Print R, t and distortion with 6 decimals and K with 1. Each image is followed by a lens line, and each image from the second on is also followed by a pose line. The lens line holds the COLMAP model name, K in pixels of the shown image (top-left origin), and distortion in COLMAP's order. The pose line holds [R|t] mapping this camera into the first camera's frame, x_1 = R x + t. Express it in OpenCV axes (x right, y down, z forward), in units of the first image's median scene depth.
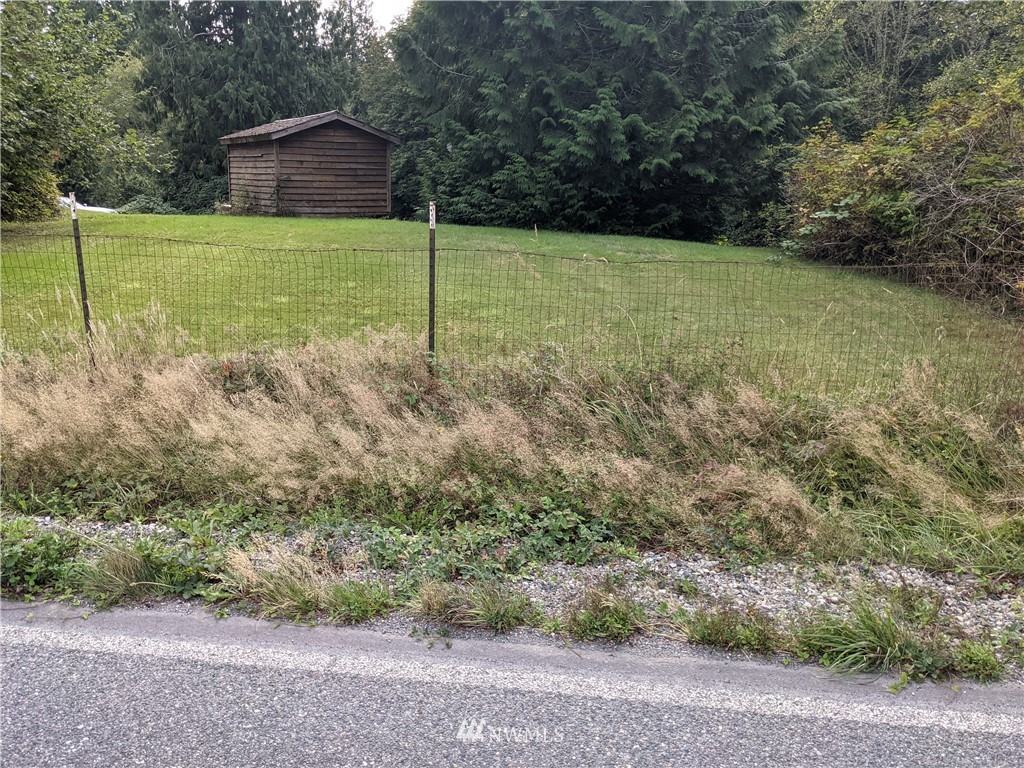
lens RADIAL K [[794.4, 0, 503.8], [0, 794.4, 382.8], [0, 0, 1]] dist [0.092177, -0.158063]
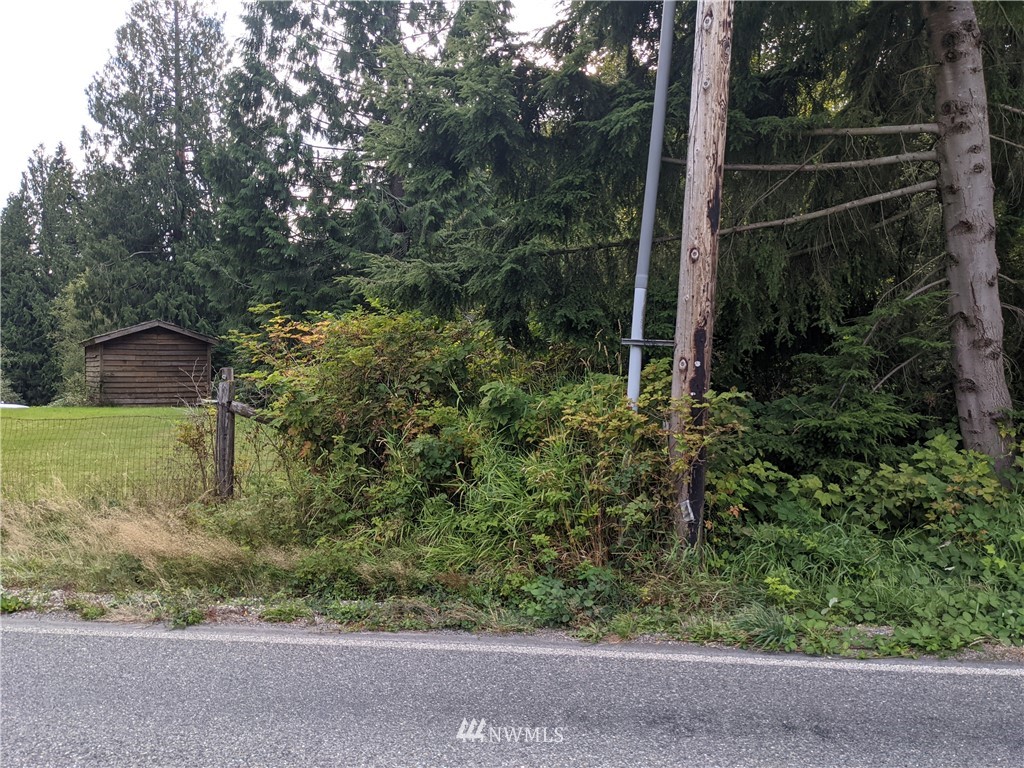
lens RADIAL K [[814.6, 0, 512.2], [0, 814.6, 396.8], [0, 0, 1]] dist [0.092781, -0.152044]
pose [[0.999932, -0.011493, 0.001859, 0.360081], [0.011620, 0.975172, -0.221144, 0.056087], [0.000729, 0.221150, 0.975239, -0.188525]]
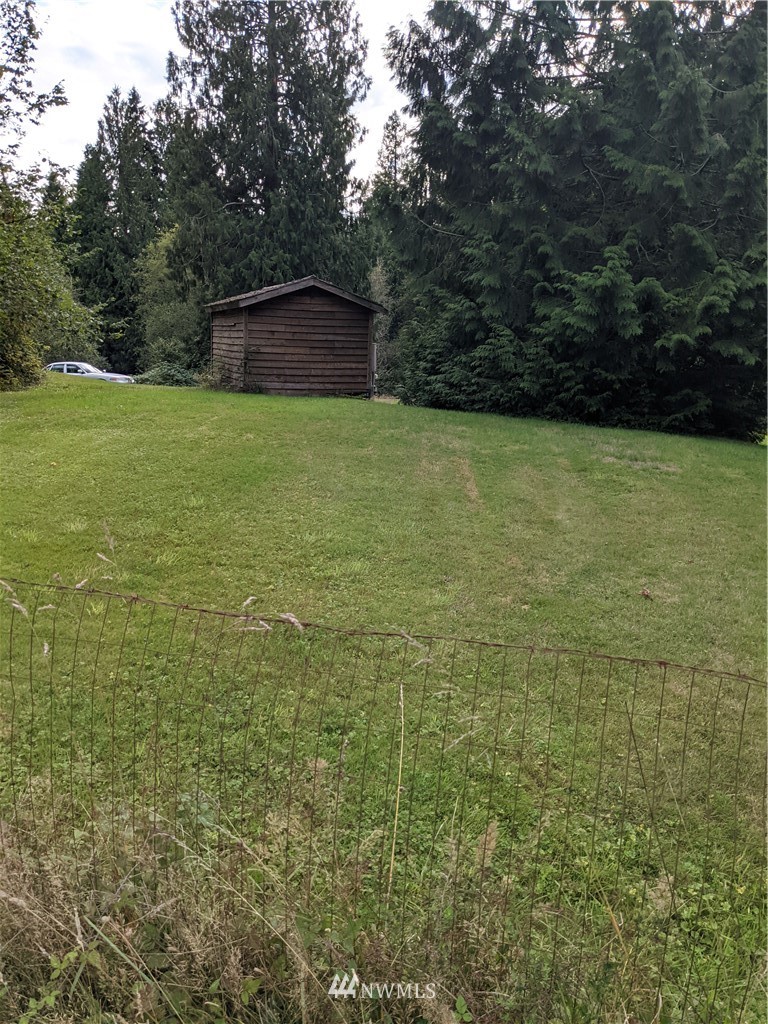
lens RADIAL K [[794.4, 0, 391.7], [0, 794.4, 528.7], [0, 0, 1]] dist [0.092177, -0.158063]
pose [[0.982002, 0.057720, -0.179833, 0.062953], [-0.062688, 0.997789, -0.022060, -0.050066], [0.178162, 0.032936, 0.983450, 0.168245]]
